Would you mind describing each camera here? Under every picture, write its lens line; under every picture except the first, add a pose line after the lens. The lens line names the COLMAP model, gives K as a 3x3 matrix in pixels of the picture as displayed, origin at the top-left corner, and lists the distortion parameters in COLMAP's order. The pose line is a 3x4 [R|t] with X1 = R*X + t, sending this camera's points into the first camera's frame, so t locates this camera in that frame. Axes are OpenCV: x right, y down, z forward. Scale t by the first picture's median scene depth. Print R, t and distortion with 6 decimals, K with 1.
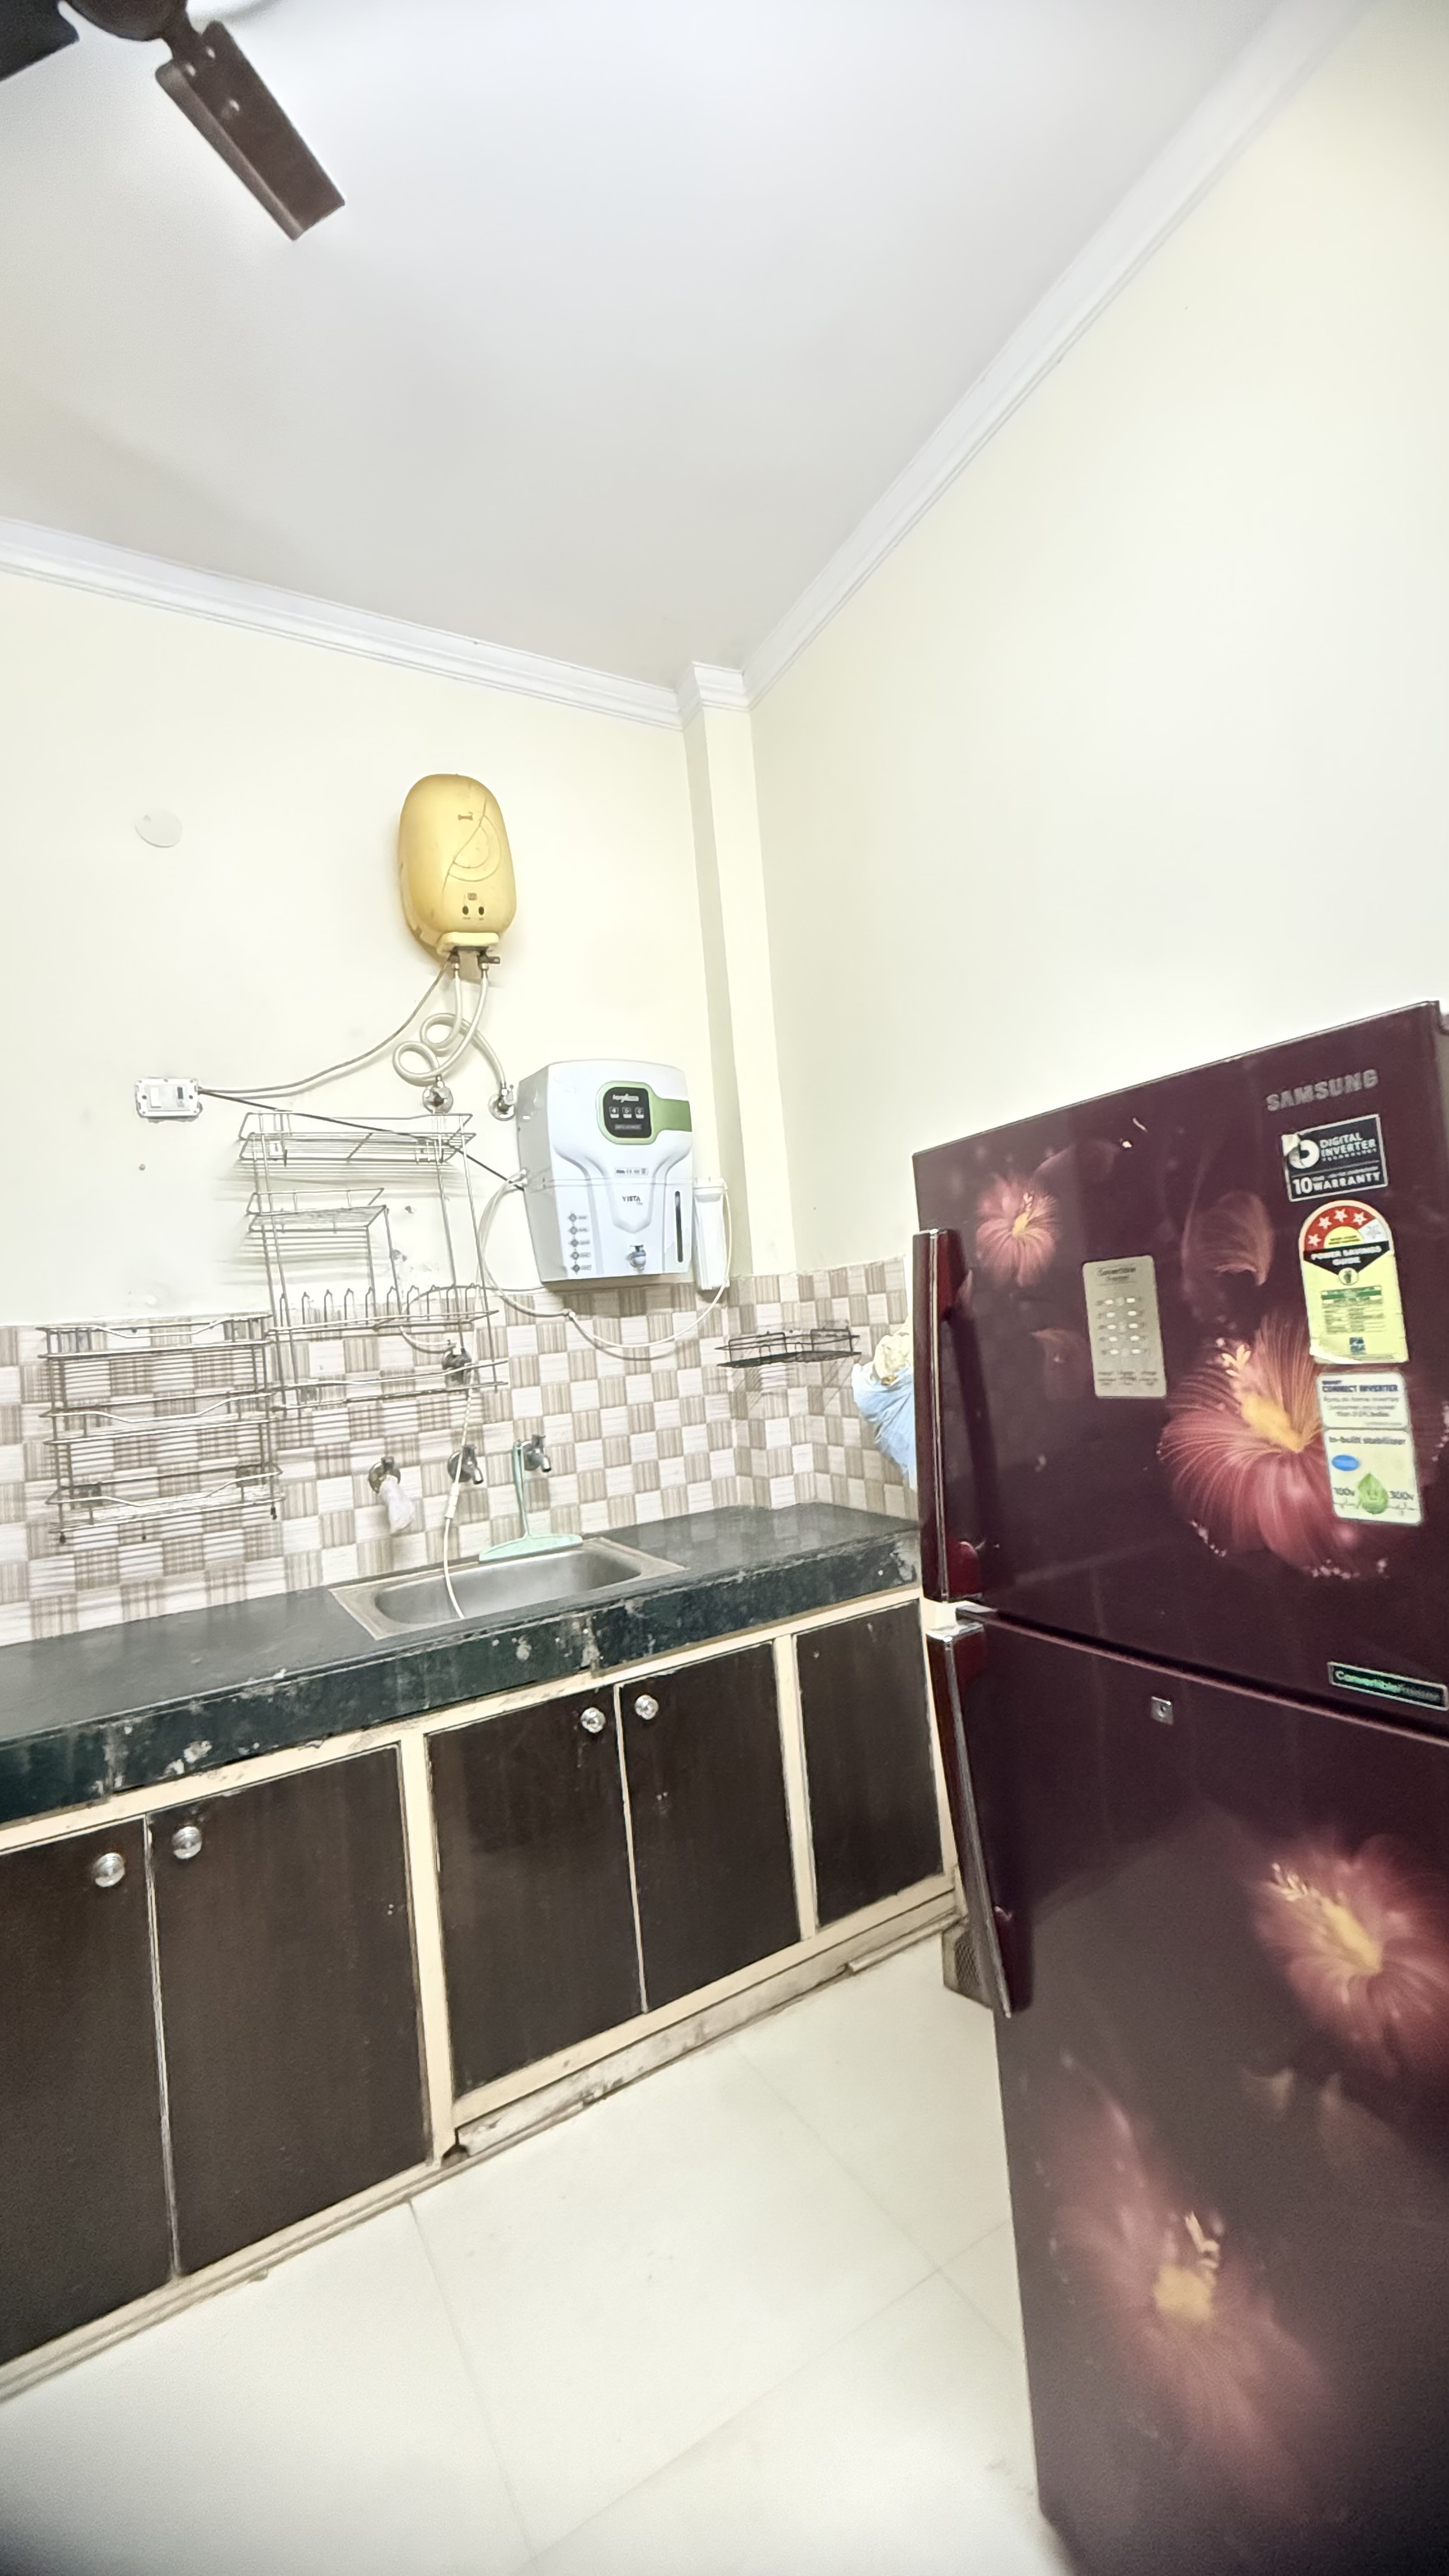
lens RADIAL K [[1027.9, 0, 723.7], [0, 1027.9, 1282.2], [0, 0, 1]] dist [-0.000369, -0.000244]
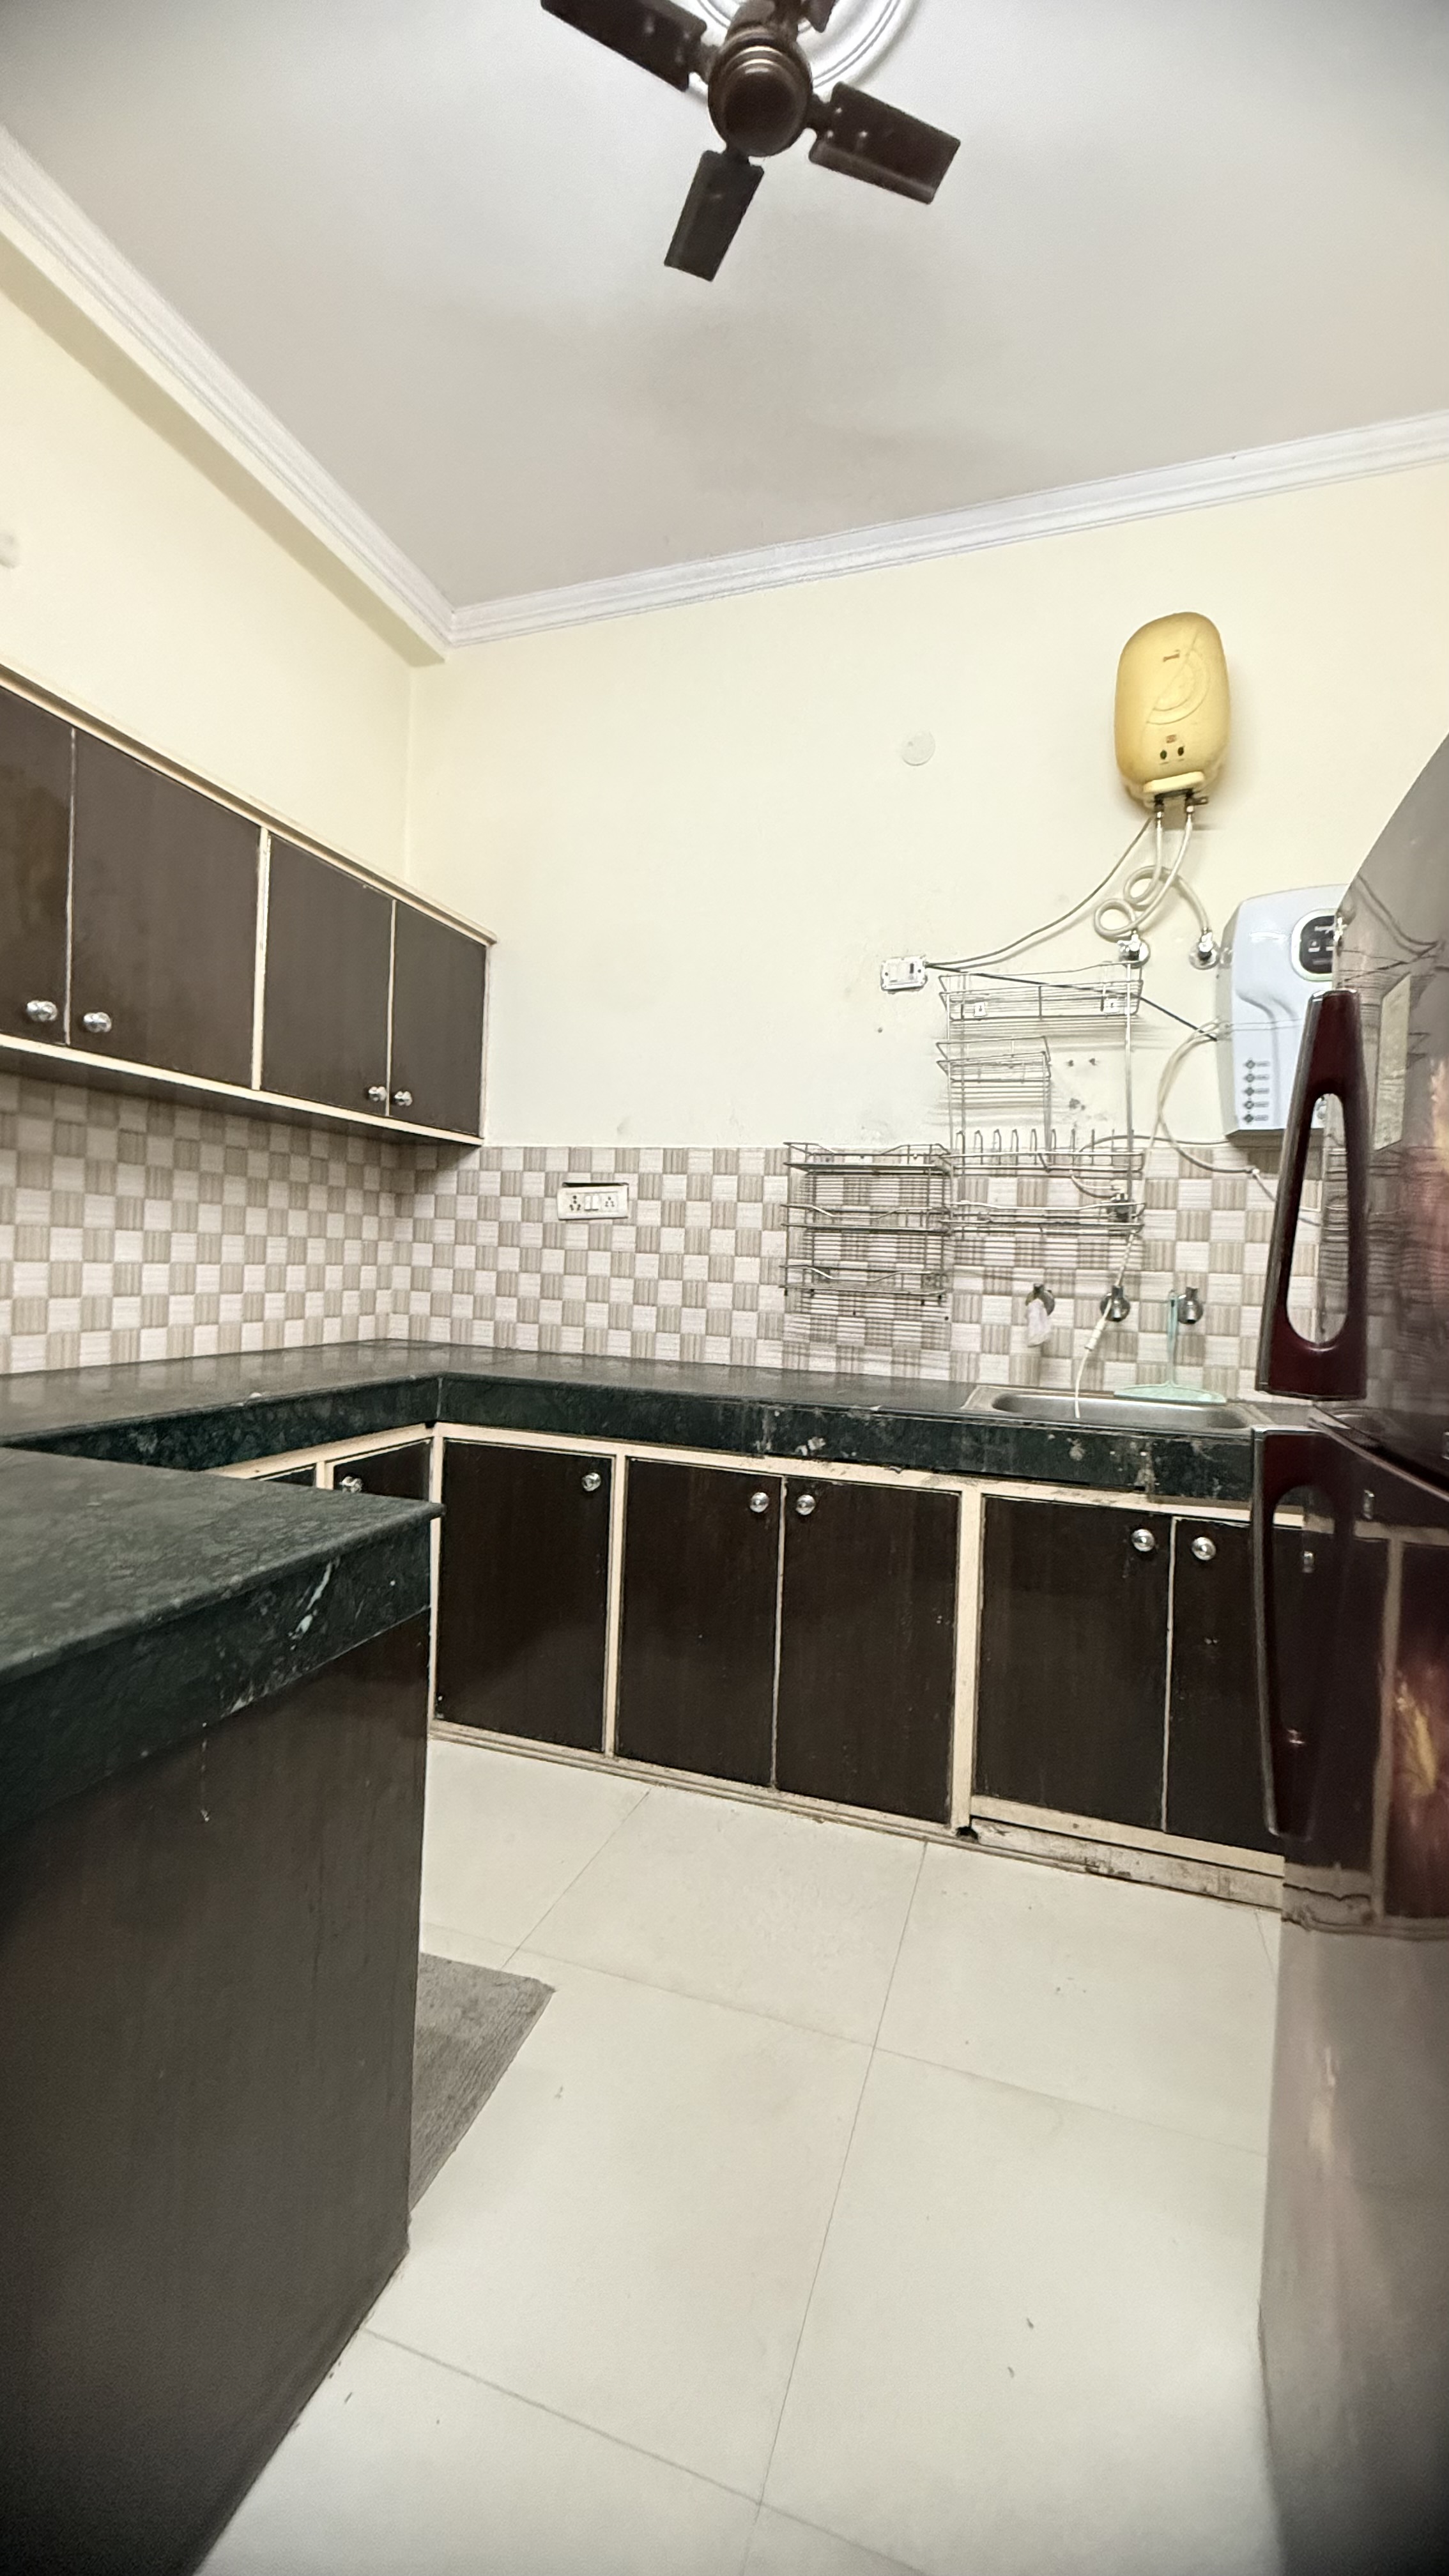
lens RADIAL K [[1027.9, 0, 723.7], [0, 1027.9, 1282.2], [0, 0, 1]] dist [-0.000369, -0.000244]
pose [[0.653716, 0.125146, -0.746320, 0.282810], [-0.064137, 0.991845, 0.110137, 0.066848], [0.754017, -0.024132, 0.656411, 0.003337]]
